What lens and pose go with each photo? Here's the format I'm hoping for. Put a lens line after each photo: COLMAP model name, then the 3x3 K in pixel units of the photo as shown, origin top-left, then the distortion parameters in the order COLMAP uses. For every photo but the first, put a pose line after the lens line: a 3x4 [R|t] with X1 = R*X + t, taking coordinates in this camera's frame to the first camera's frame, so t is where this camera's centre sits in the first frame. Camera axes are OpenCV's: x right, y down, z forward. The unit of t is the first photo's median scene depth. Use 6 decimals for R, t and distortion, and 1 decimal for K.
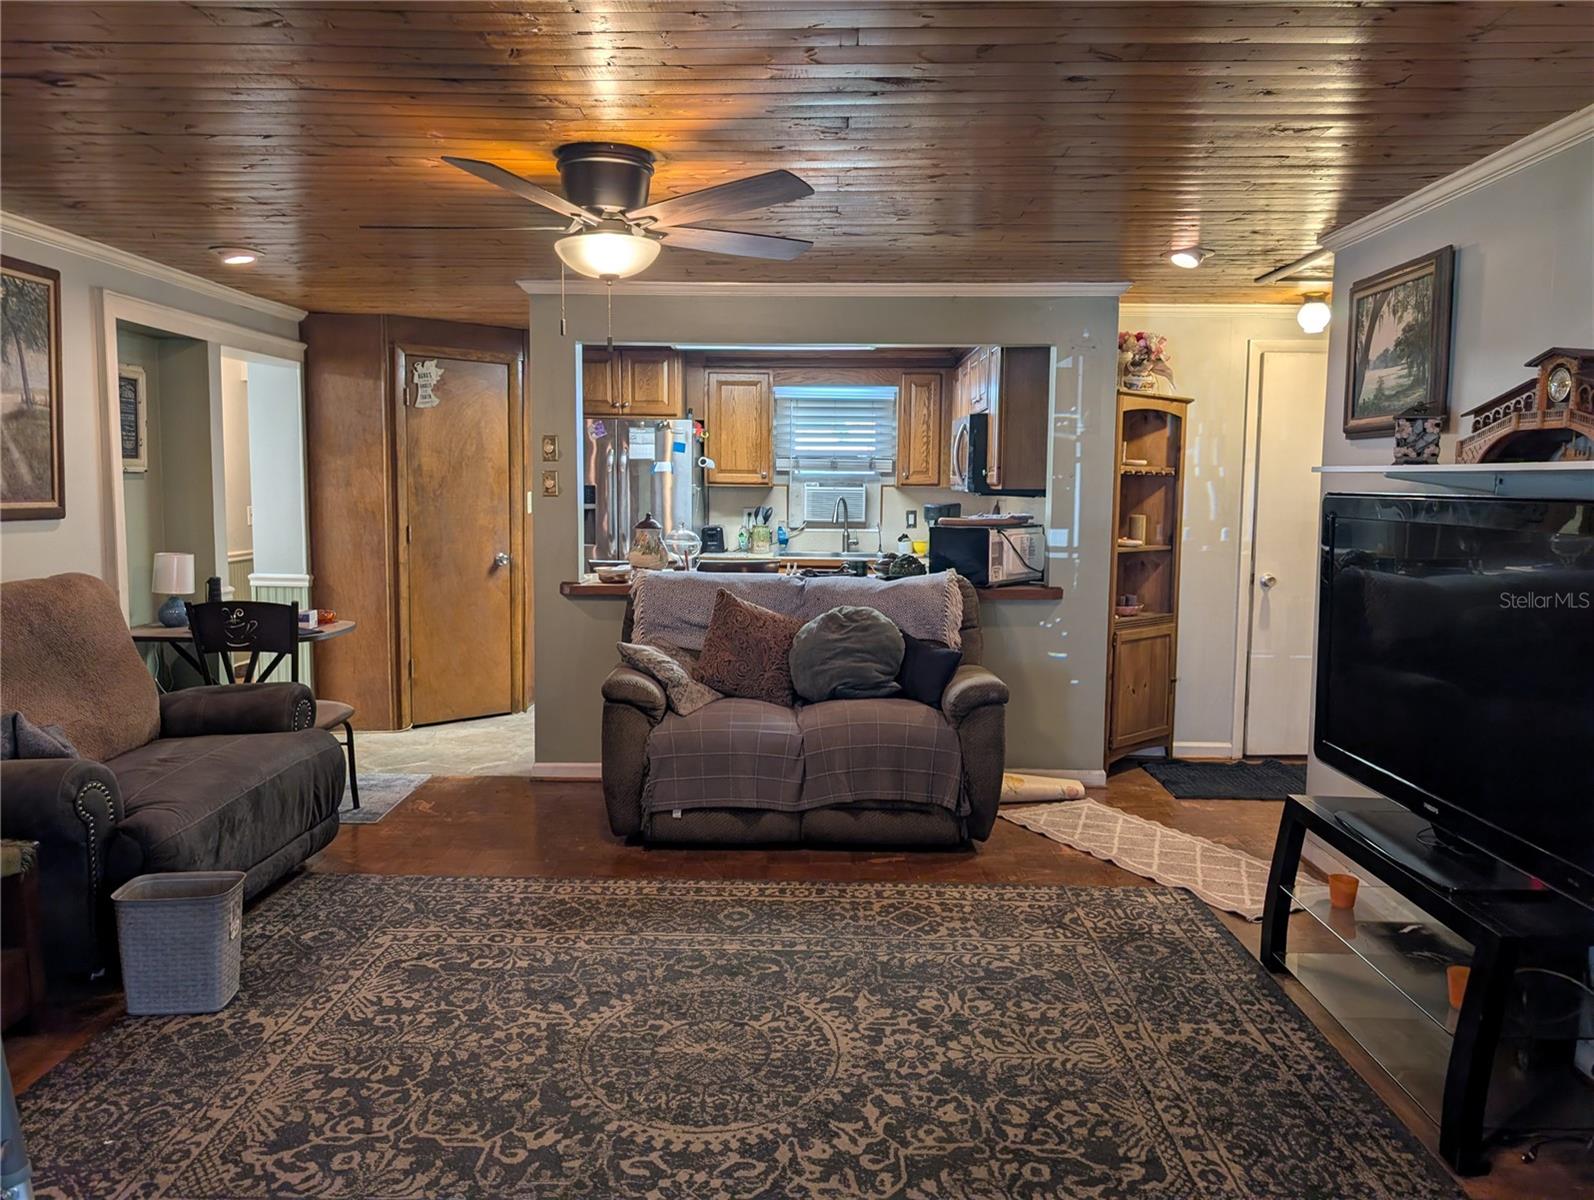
lens RADIAL K [[1141.7, 0, 792.2], [0, 1141.7, 586.1], [0, 0, 1]] dist [0.036940, -0.040731]
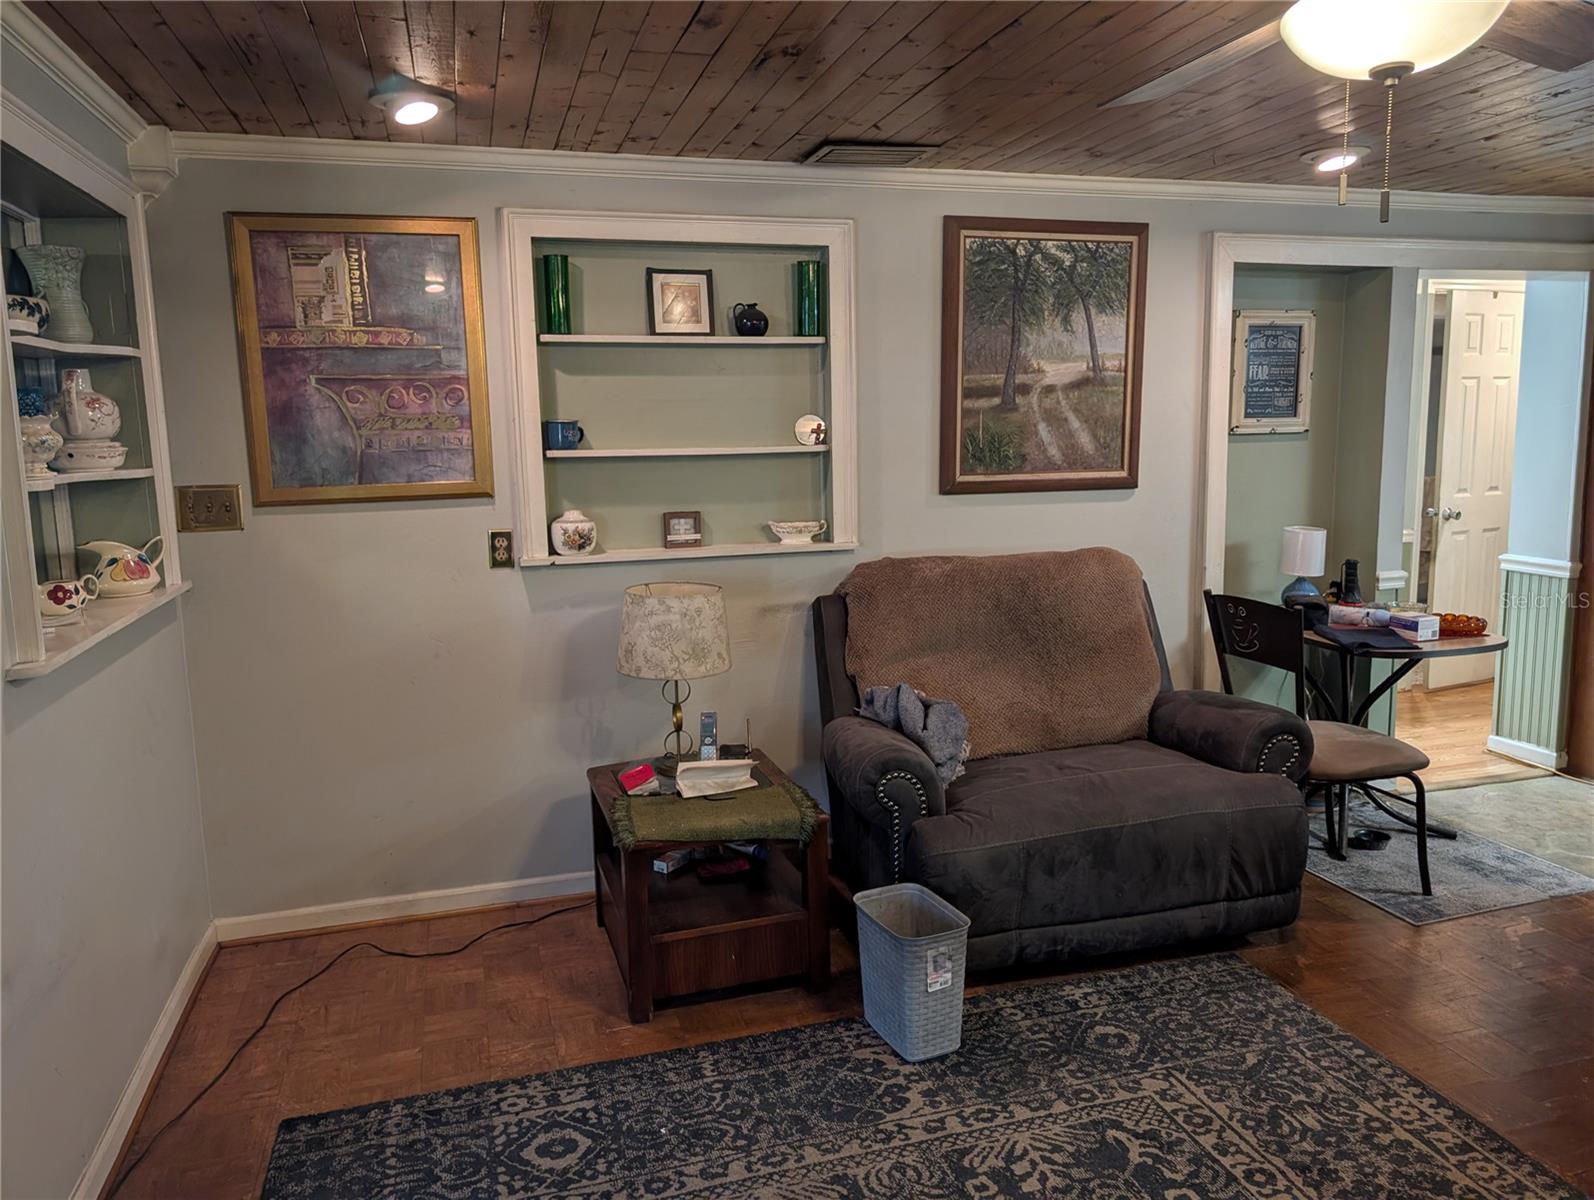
lens RADIAL K [[1141.7, 0, 792.2], [0, 1141.7, 586.1], [0, 0, 1]] dist [0.036940, -0.040731]
pose [[0.304790, 0.117127, -0.945190, 0.202419], [-0.064539, 0.992668, 0.102199, -0.060930], [0.950230, 0.029852, 0.310115, 0.467949]]
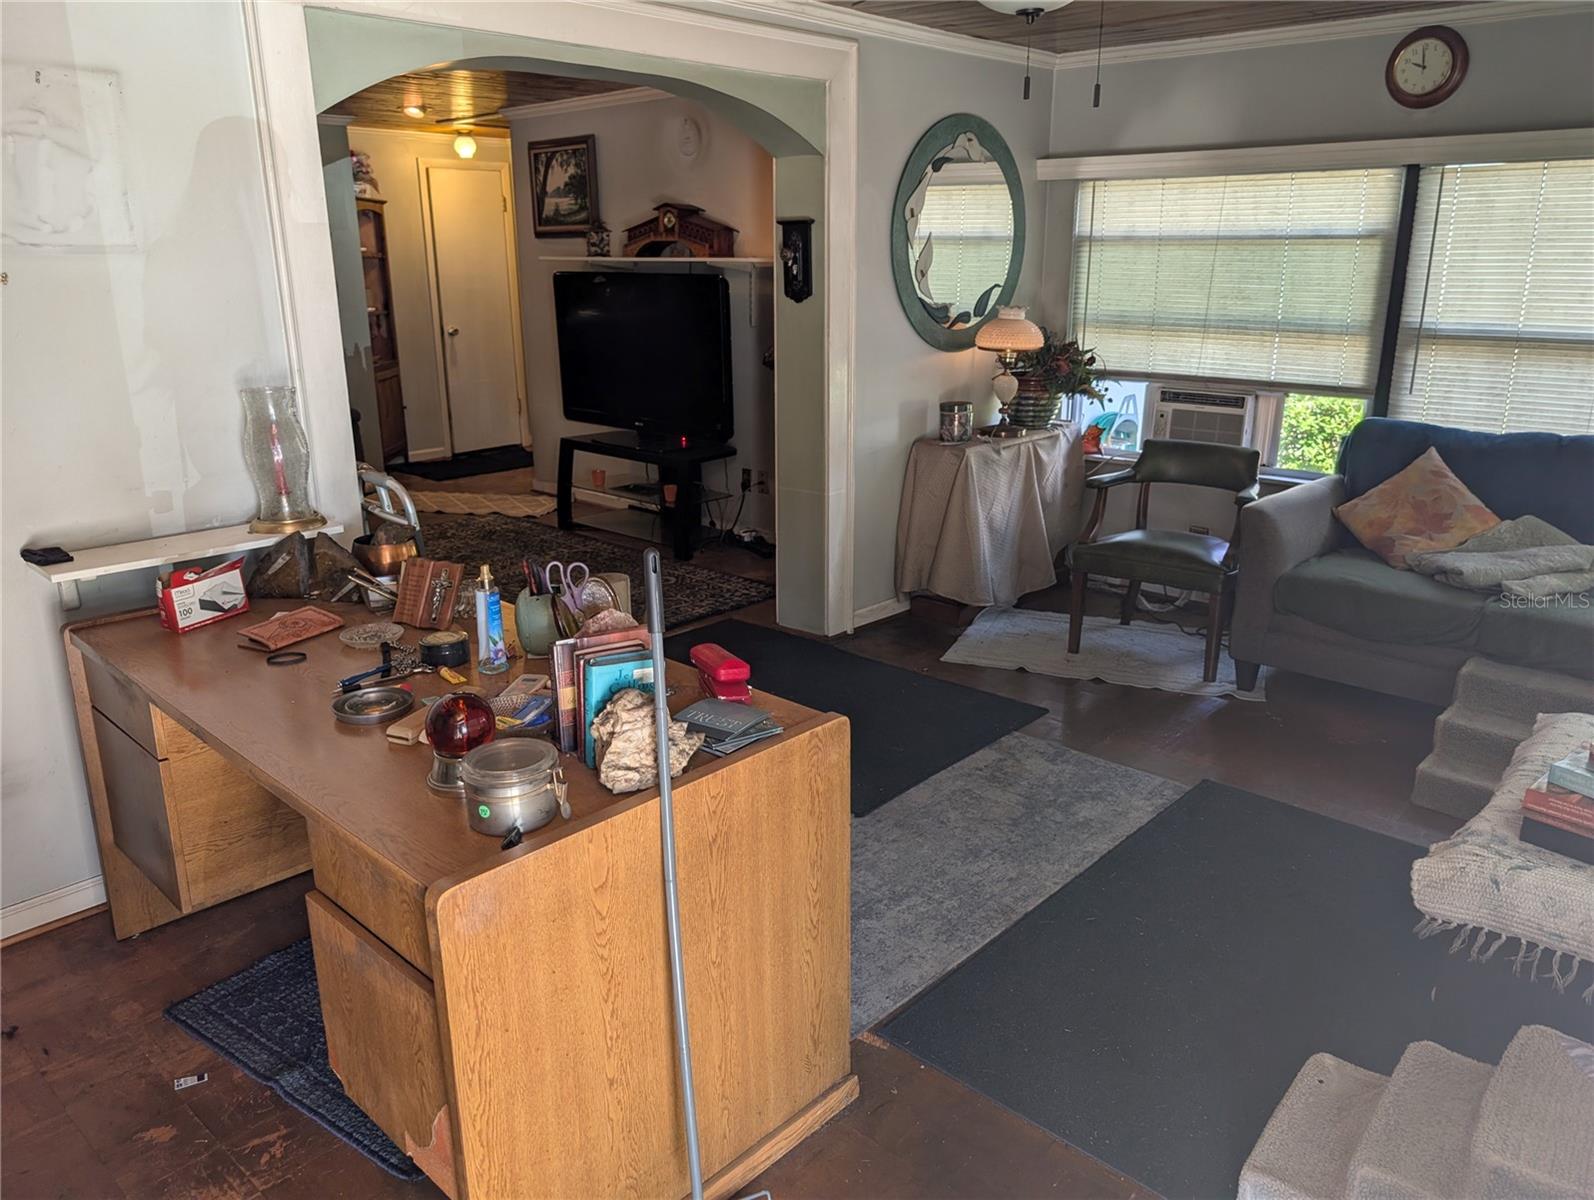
lens RADIAL K [[1141.7, 0, 792.2], [0, 1141.7, 586.1], [0, 0, 1]] dist [0.036940, -0.040731]
pose [[0.662671, -0.223627, 0.714744, -0.602977], [0.081325, 0.970221, 0.228160, 0.016775], [-0.744482, -0.093068, 0.661124, -0.465104]]
